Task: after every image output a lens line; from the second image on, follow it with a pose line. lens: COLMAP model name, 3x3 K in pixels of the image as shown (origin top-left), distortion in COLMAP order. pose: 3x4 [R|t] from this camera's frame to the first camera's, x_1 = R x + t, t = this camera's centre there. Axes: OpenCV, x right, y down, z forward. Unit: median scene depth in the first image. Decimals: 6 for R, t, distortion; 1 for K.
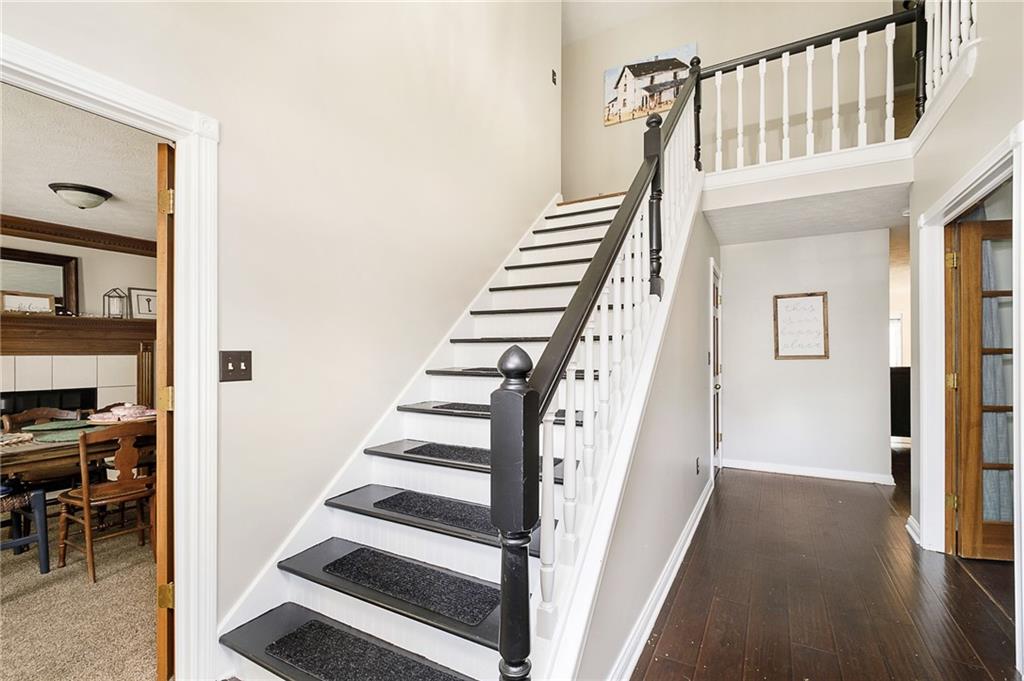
lens RADIAL K [[459.1, 0, 508.5], [0, 459.1, 358.1], [0, 0, 1]] dist [-0.000022, 0.000007]
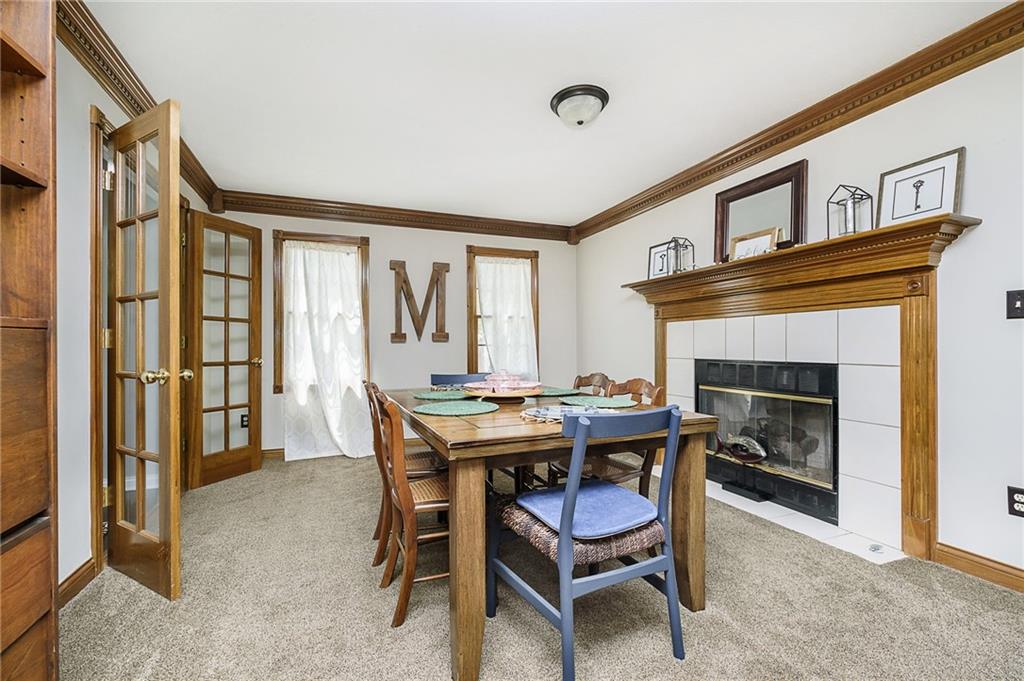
lens RADIAL K [[443.5, 0, 512.0], [0, 443.5, 340.5], [0, 0, 1]] dist [0.000637, 0.000004]
pose [[-0.622816, 0.001316, -0.782367, -0.190159], [0.003258, 0.999994, -0.000912, 0.032727], [0.782361, -0.003117, -0.622817, 1.025822]]
